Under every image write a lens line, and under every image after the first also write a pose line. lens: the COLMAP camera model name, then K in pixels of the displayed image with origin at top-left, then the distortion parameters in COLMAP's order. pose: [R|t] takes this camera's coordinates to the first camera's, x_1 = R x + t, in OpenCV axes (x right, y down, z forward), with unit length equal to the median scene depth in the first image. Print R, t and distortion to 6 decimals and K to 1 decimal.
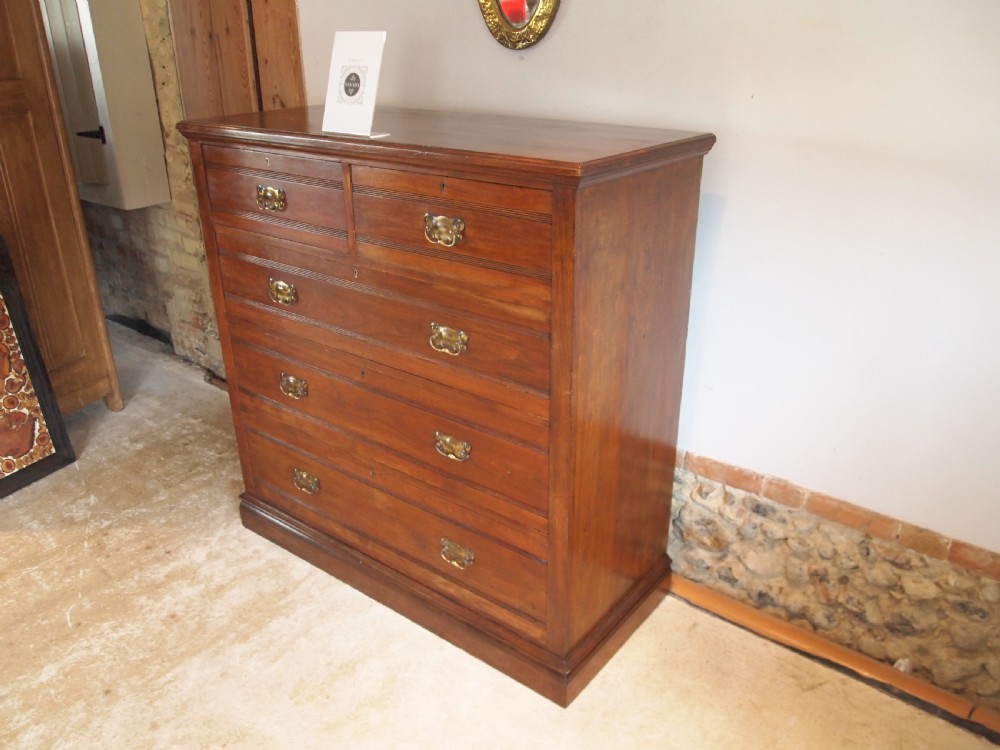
lens RADIAL K [[807.4, 0, 499.4], [0, 807.4, 379.1], [0, 0, 1]] dist [-0.043288, -0.000777]
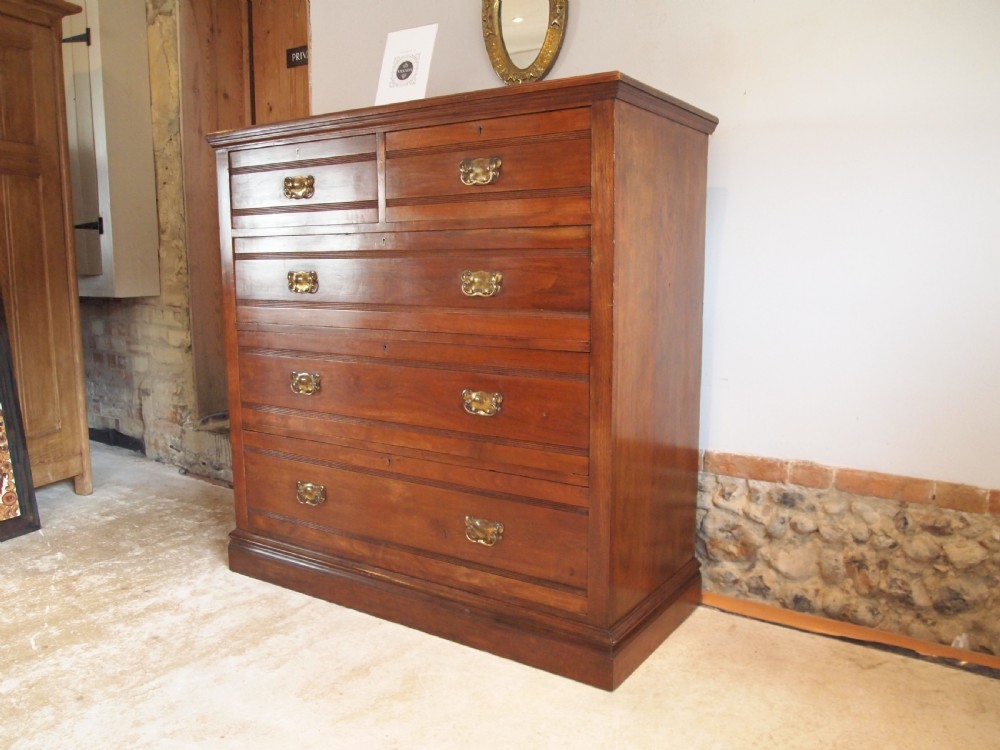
lens RADIAL K [[807.4, 0, 499.4], [0, 807.4, 379.1], [0, 0, 1]] dist [-0.043288, -0.000777]
pose [[0.997480, -0.005579, 0.070733, -0.092070], [0.024858, 0.961196, -0.274743, 0.281831], [-0.066456, 0.275809, 0.958913, 0.050183]]
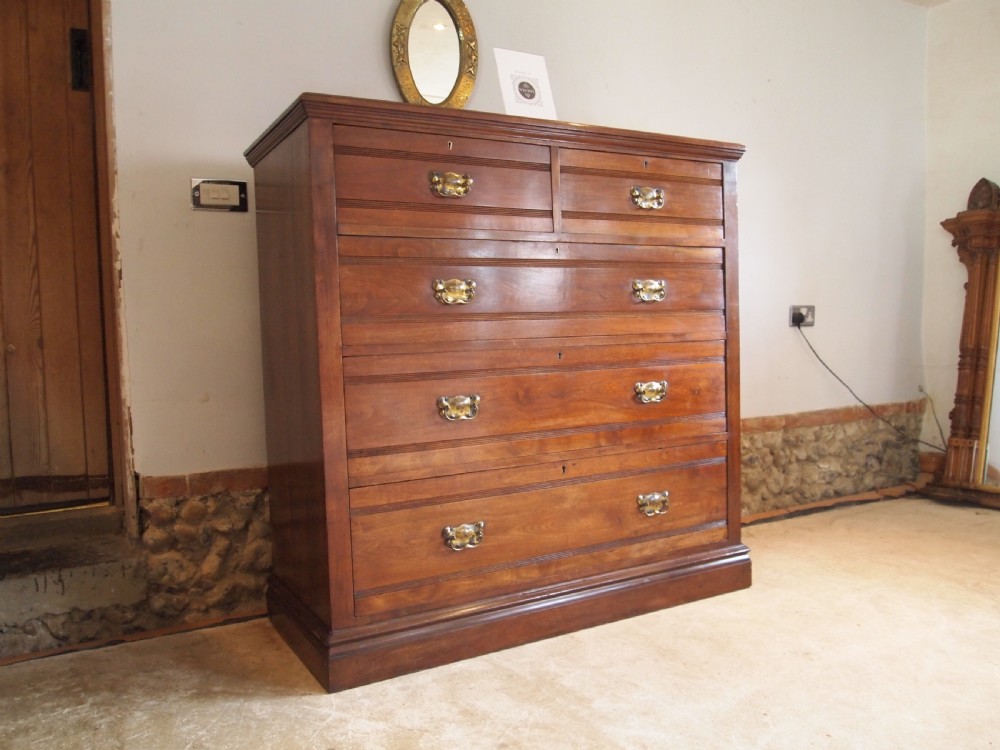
lens RADIAL K [[807.4, 0, 499.4], [0, 807.4, 379.1], [0, 0, 1]] dist [-0.043288, -0.000777]
pose [[0.388216, -0.058834, 0.919688, -1.036489], [0.403004, 0.908318, -0.112008, 0.094764], [-0.828780, 0.414121, 0.376334, 0.644218]]
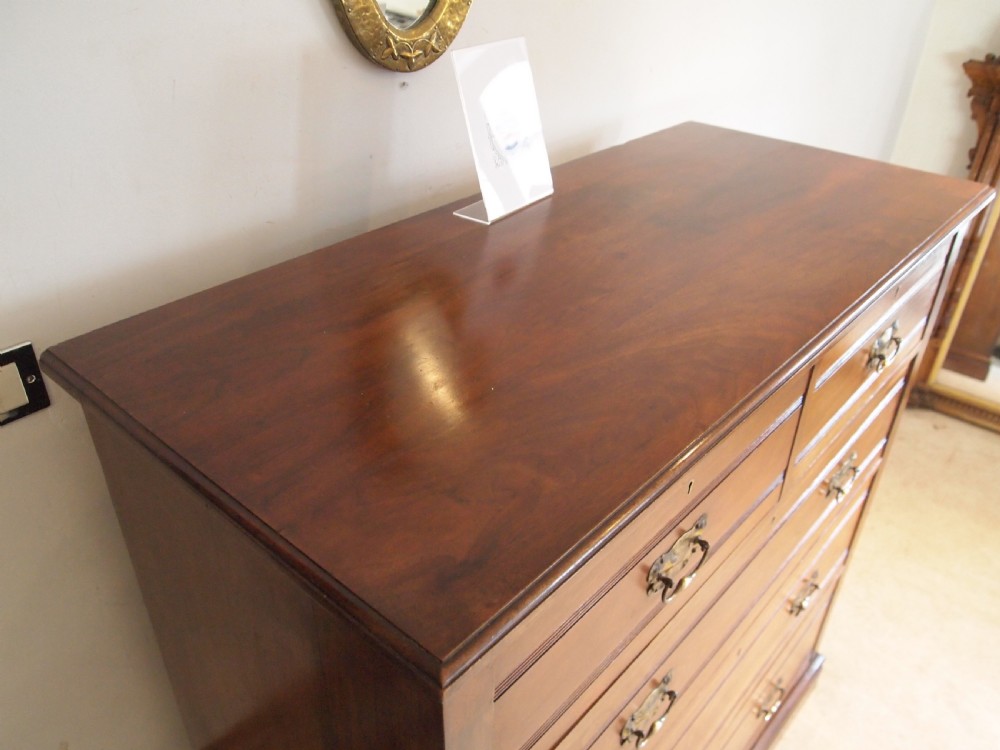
lens RADIAL K [[807.4, 0, 499.4], [0, 807.4, 379.1], [0, 0, 1]] dist [-0.043288, -0.000777]
pose [[0.064479, -0.521762, 0.850651, -0.538196], [0.393214, 0.796744, 0.458892, -0.471102], [-0.917183, 0.304899, 0.256537, 0.875902]]
